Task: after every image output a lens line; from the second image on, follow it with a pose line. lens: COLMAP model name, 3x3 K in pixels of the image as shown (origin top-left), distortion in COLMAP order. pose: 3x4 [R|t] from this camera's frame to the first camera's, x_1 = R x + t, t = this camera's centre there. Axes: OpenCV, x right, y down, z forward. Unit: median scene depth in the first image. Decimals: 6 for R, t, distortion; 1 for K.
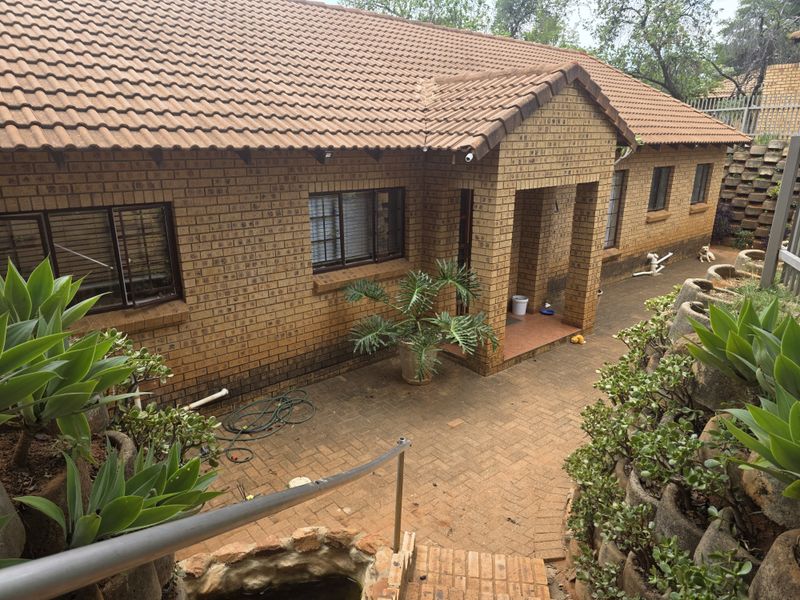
lens RADIAL K [[534.2, 0, 400.1], [0, 534.2, 311.9], [0, 0, 1]] dist [0.030123, -0.014333]
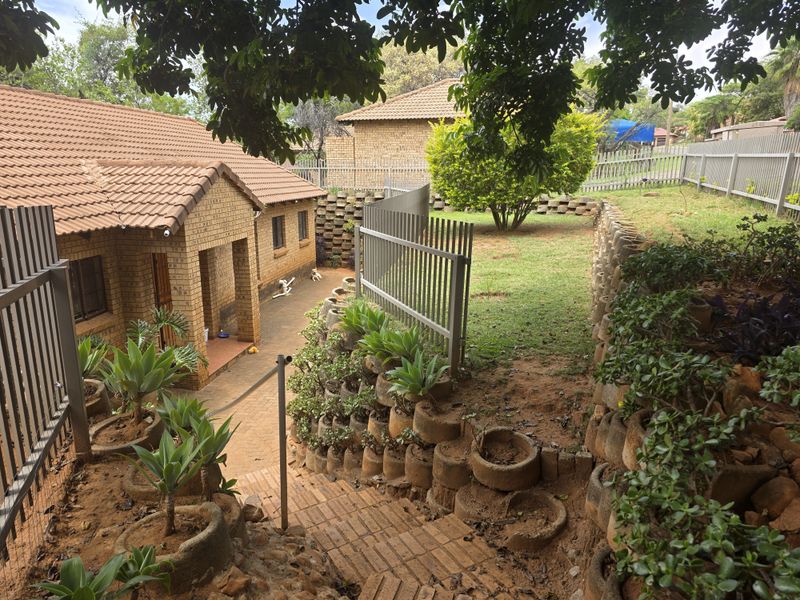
lens RADIAL K [[534.2, 0, 399.8], [0, 534.2, 302.1], [0, 0, 1]] dist [0.030123, -0.014333]
pose [[0.765707, -0.149833, 0.625494, -0.249286], [0.191856, 0.981423, 0.000231, 0.002277], [-0.613908, 0.119827, 0.780229, -0.356436]]
